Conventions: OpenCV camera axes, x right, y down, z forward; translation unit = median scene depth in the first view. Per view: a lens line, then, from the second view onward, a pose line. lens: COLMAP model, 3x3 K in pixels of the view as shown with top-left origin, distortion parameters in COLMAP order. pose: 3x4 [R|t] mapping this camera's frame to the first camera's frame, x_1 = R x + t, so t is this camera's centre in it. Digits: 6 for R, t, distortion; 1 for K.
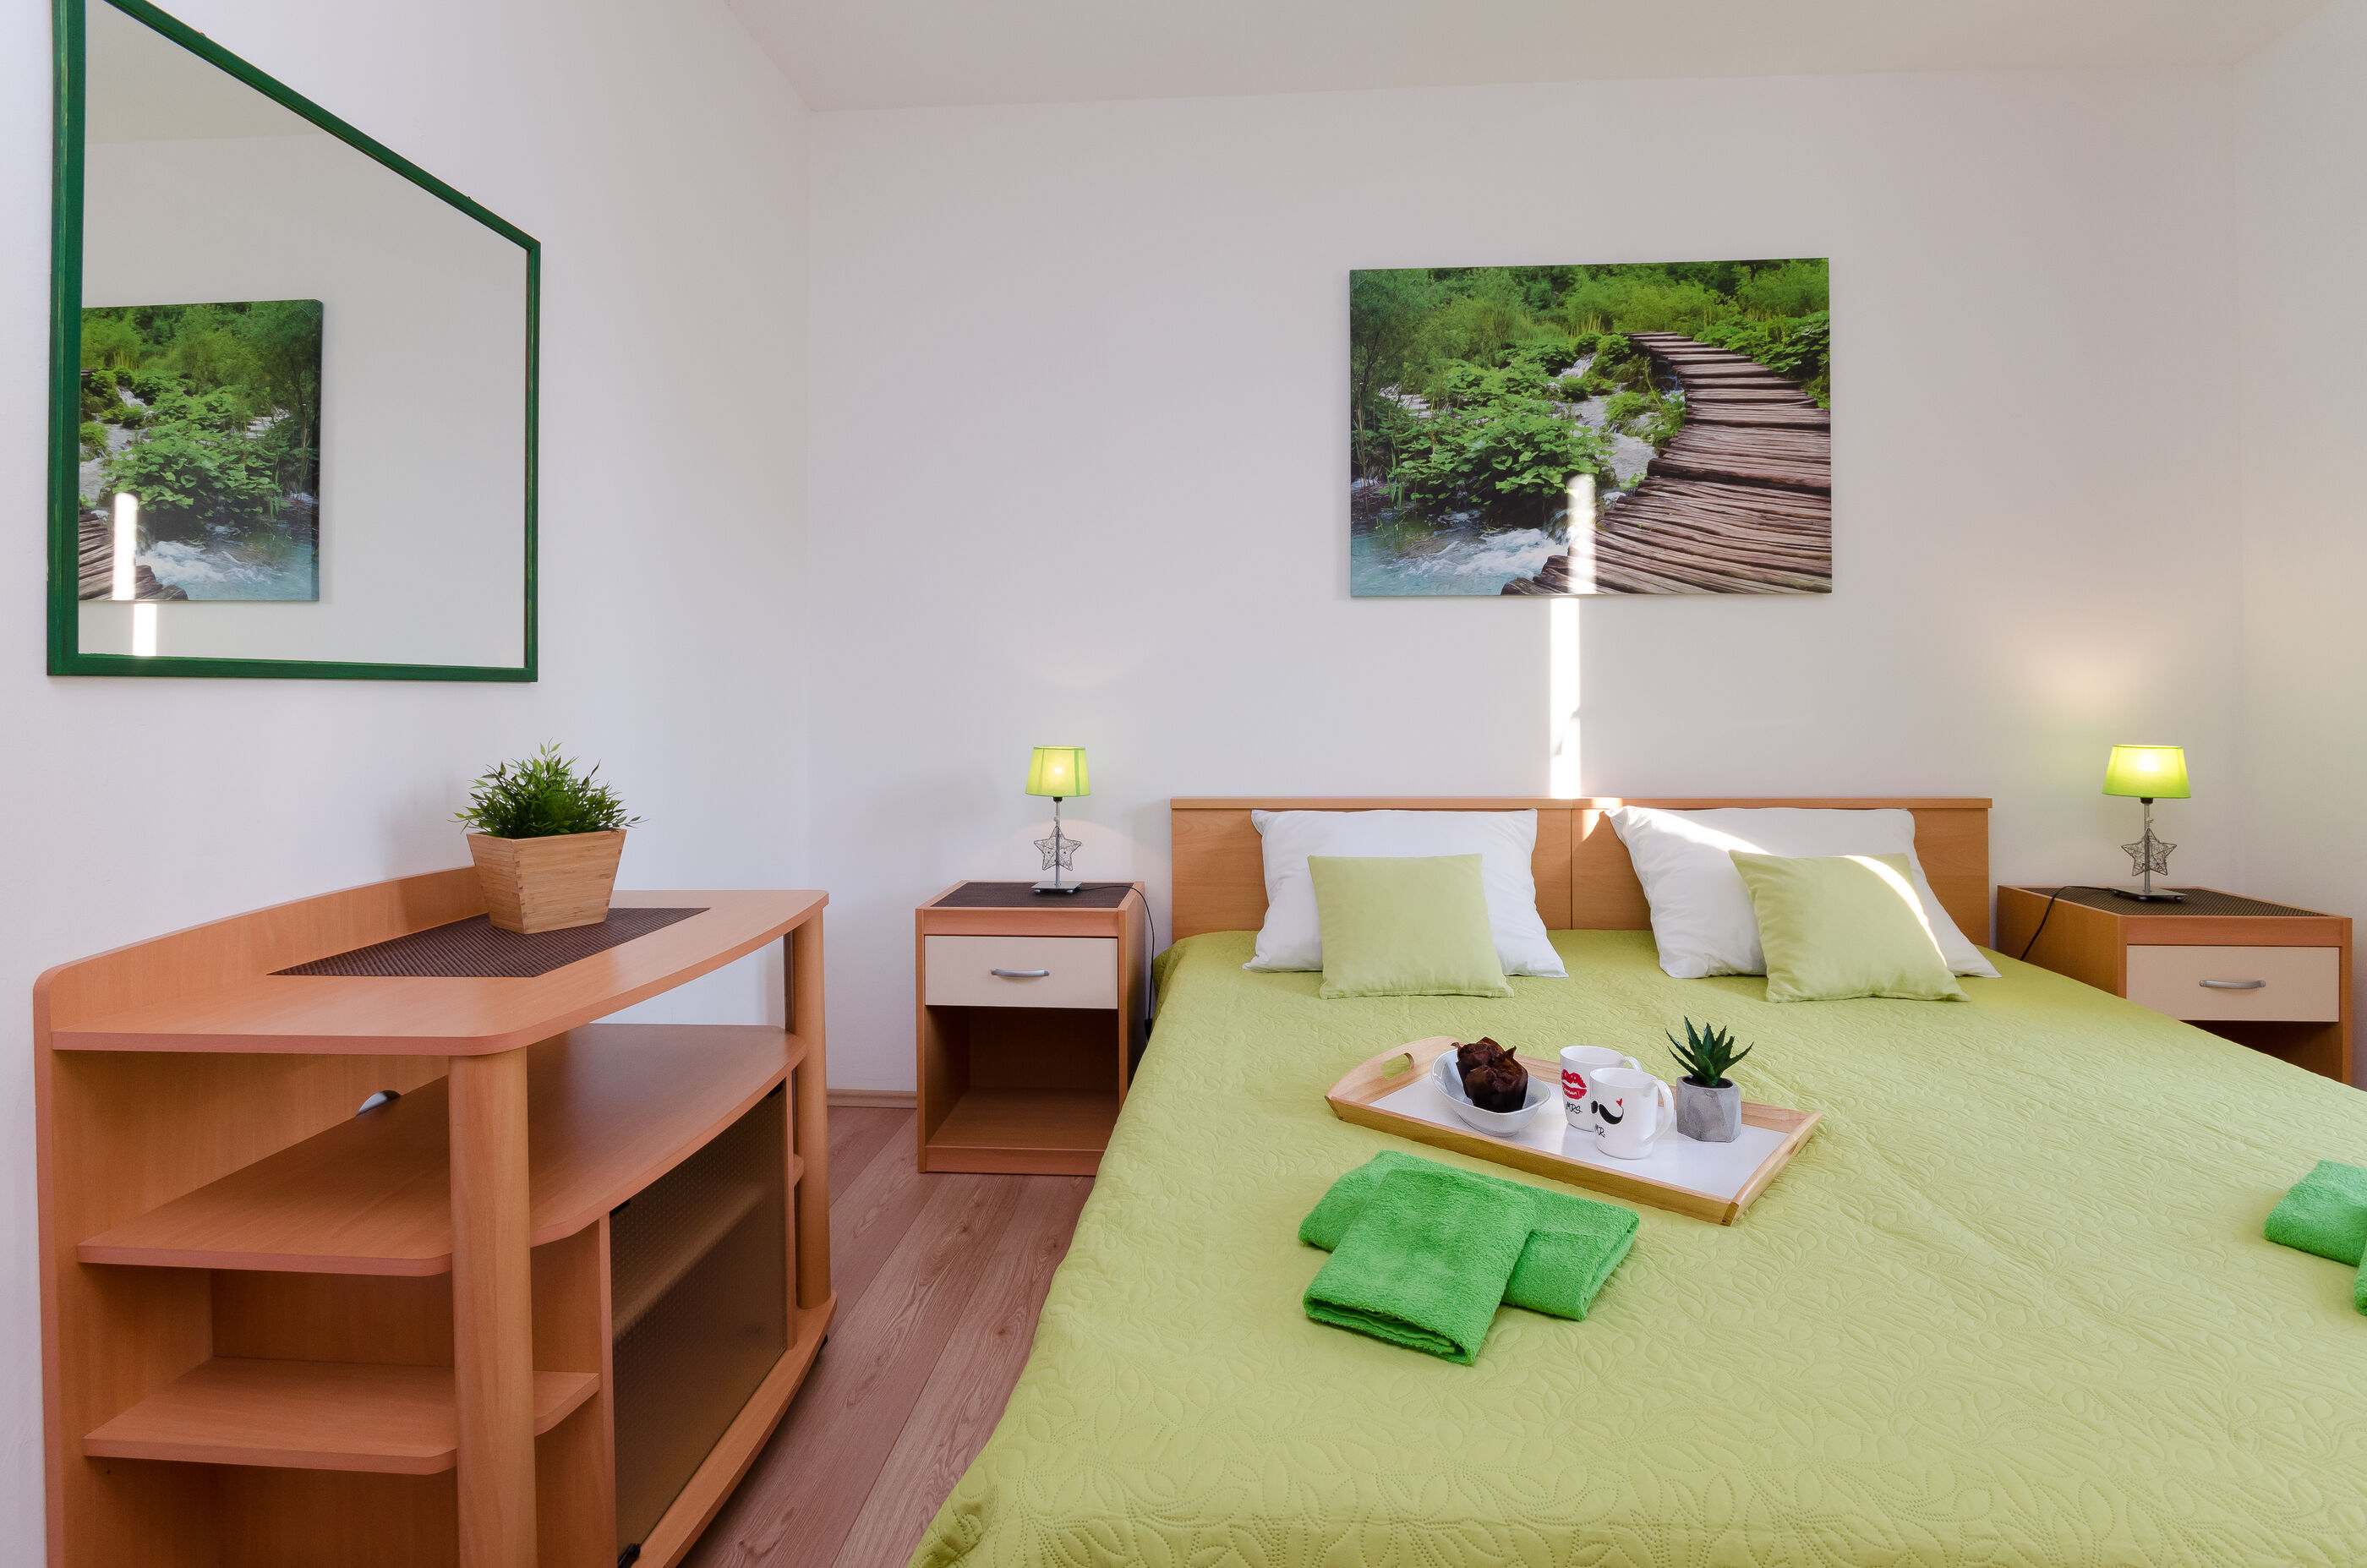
lens RADIAL K [[1155.9, 0, 1191.3], [0, 1155.9, 675.4], [0, 0, 1]] dist [-0.016528, 0.001689]
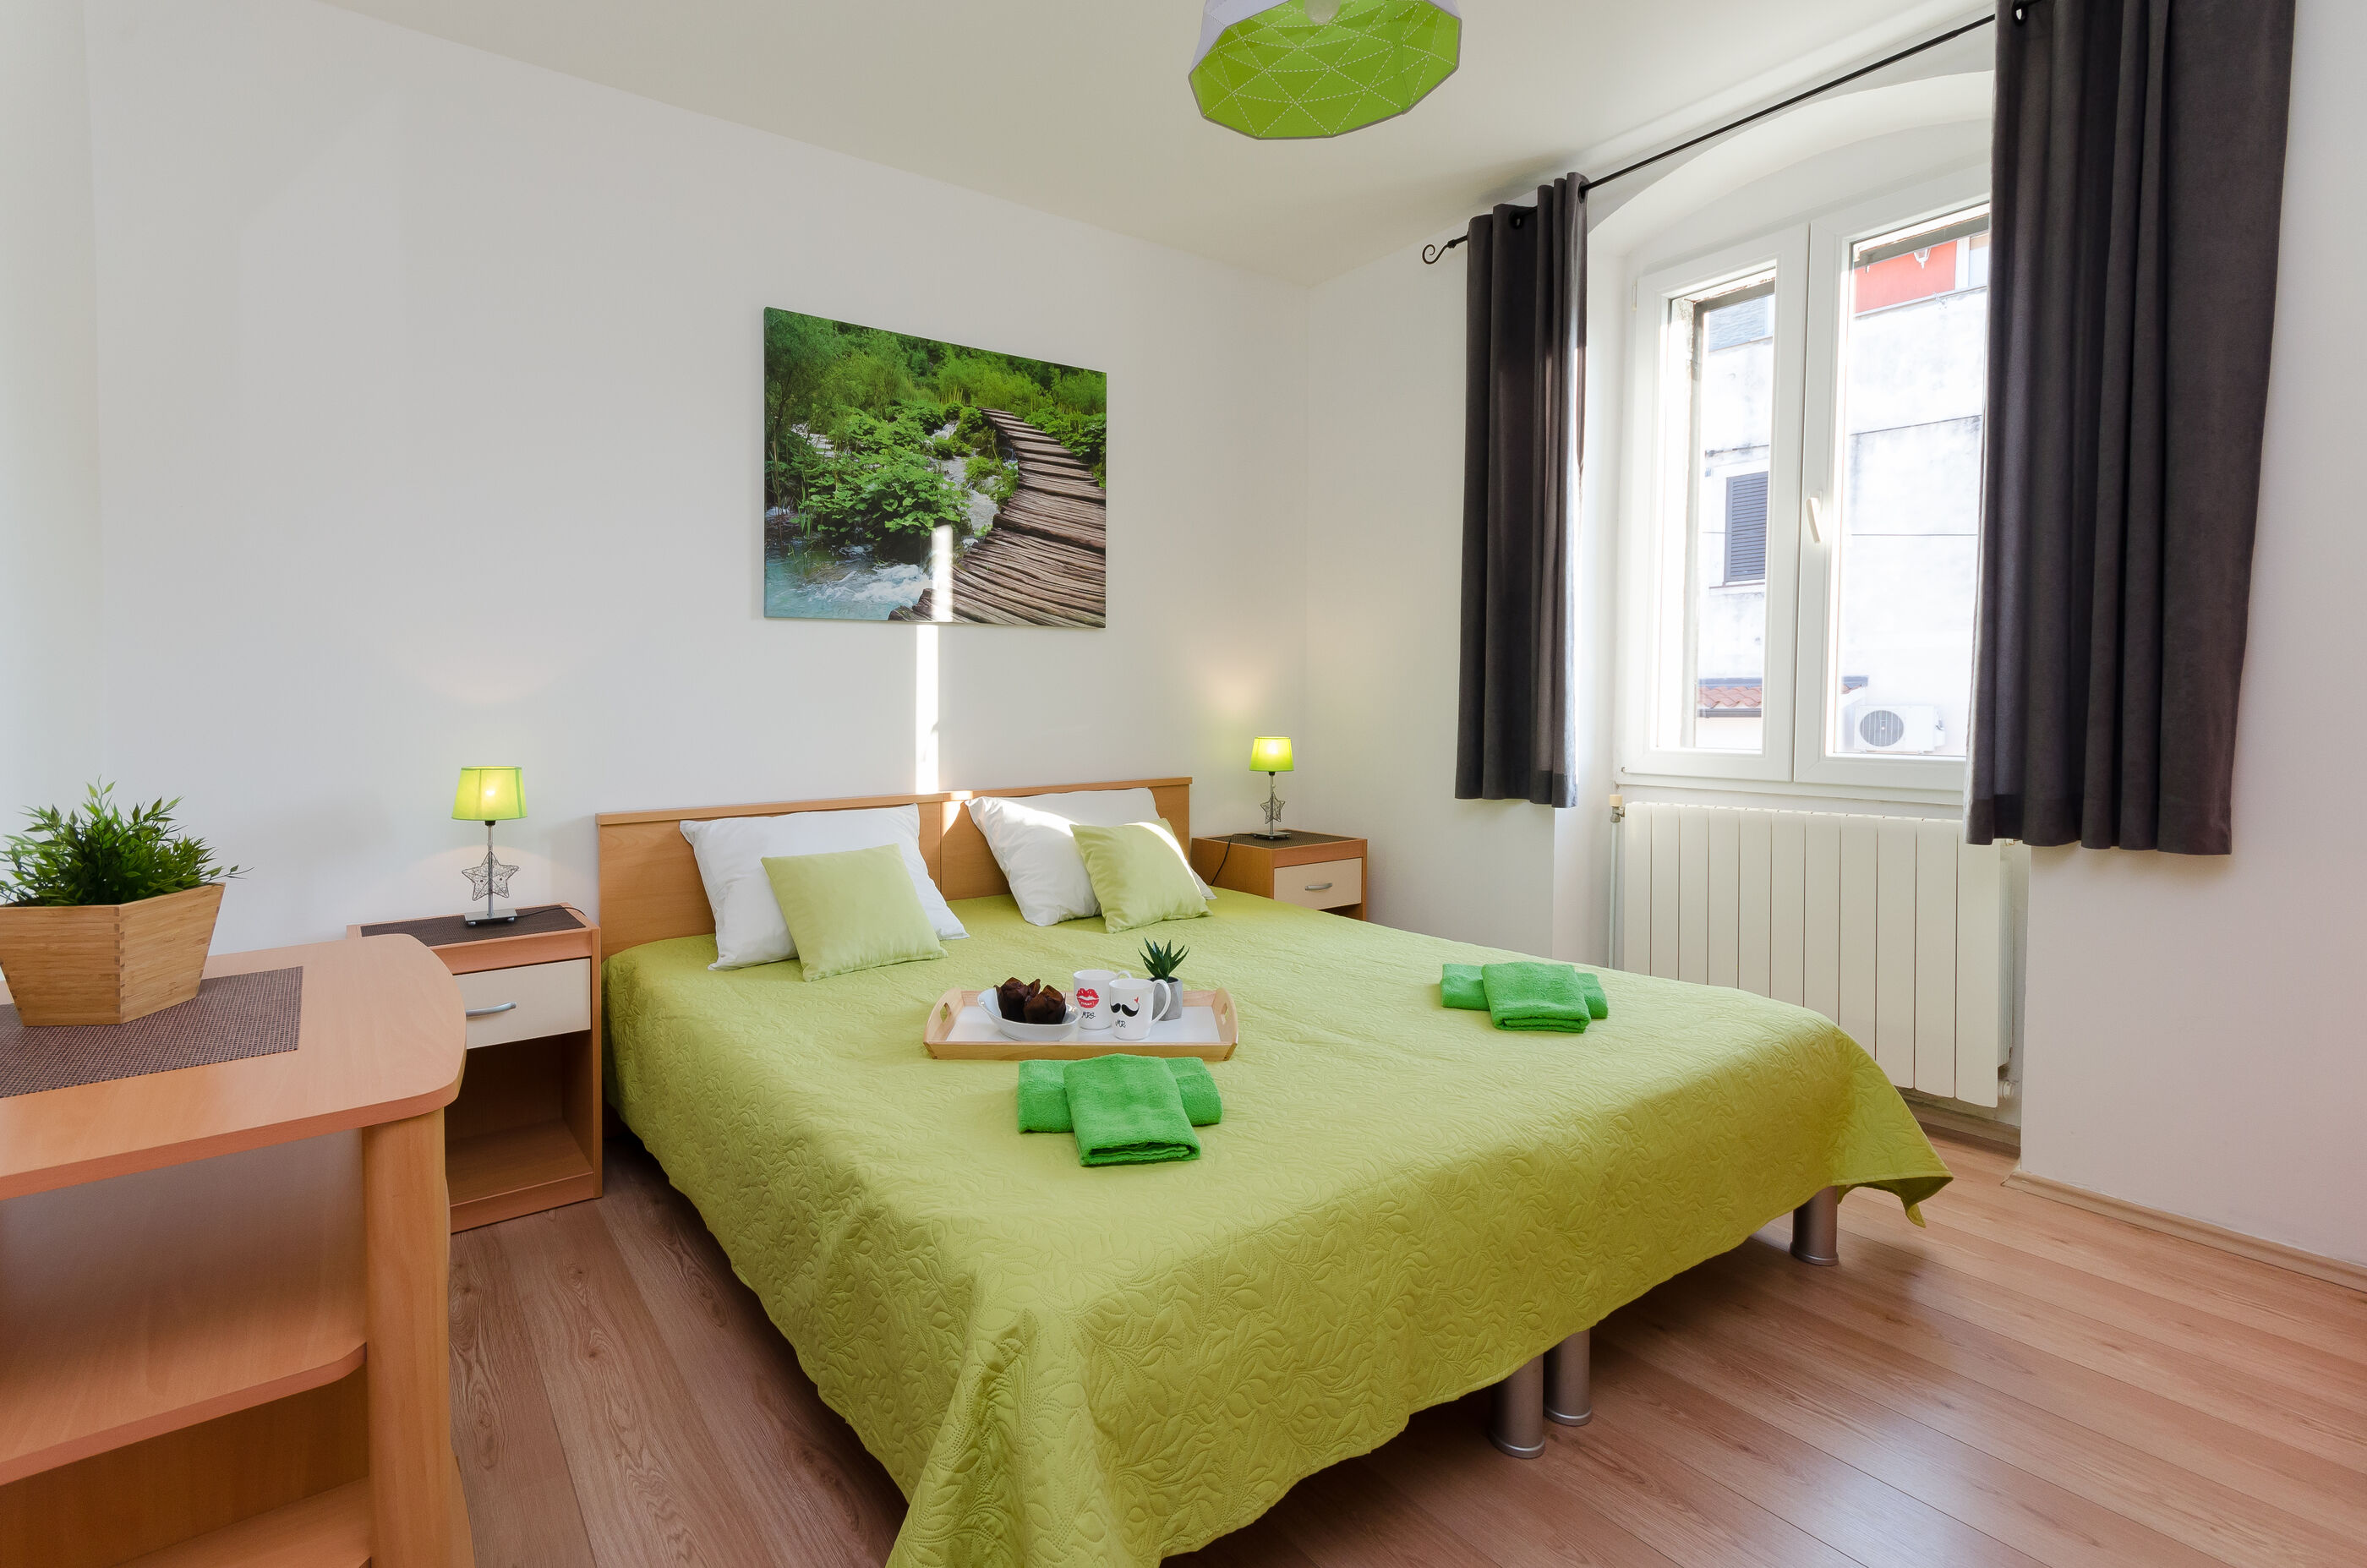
lens RADIAL K [[1076.7, 0, 1177.6], [0, 1076.7, 727.1], [0, 0, 1]] dist [0.002232, 0.000892]
pose [[0.768979, -0.018829, 0.638997, -0.200864], [-0.006528, 0.999283, 0.037300, -0.005123], [-0.639241, -0.032855, 0.768305, -0.014831]]
